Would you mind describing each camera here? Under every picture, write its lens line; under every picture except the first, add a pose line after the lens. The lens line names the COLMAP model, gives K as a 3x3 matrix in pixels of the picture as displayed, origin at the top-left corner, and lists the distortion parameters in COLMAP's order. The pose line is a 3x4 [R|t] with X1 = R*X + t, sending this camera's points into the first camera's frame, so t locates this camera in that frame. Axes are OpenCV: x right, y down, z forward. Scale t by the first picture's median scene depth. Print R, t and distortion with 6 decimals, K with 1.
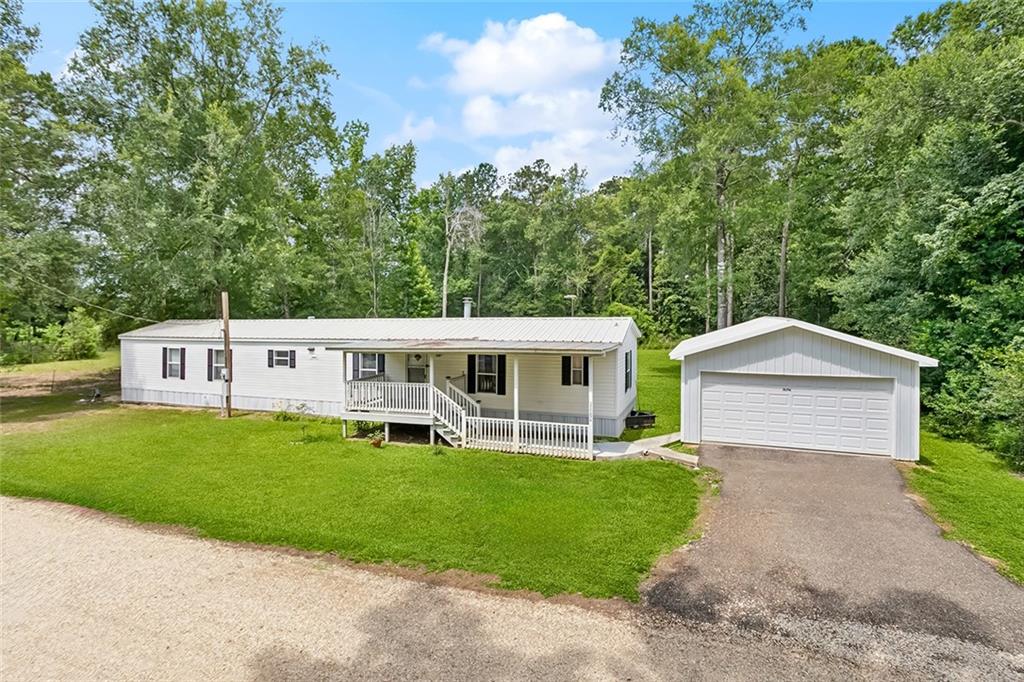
lens RADIAL K [[496.2, 0, 510.8], [0, 496.2, 349.2], [0, 0, 1]] dist [0.001129, 0.000422]
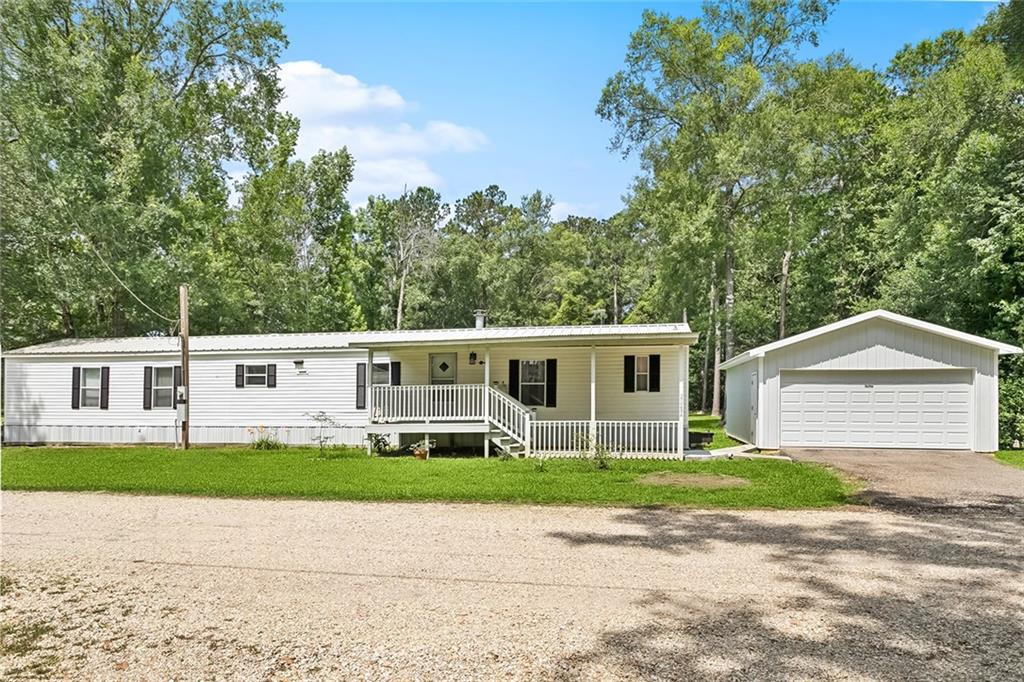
lens RADIAL K [[613.3, 0, 512.0], [0, 613.3, 433.4], [0, 0, 1]] dist [0.000053, 0.000241]
pose [[0.985264, -0.007605, 0.170873, -0.209247], [0.010919, 0.999770, -0.018461, 0.122271], [-0.170694, 0.020055, 0.985120, -0.025200]]
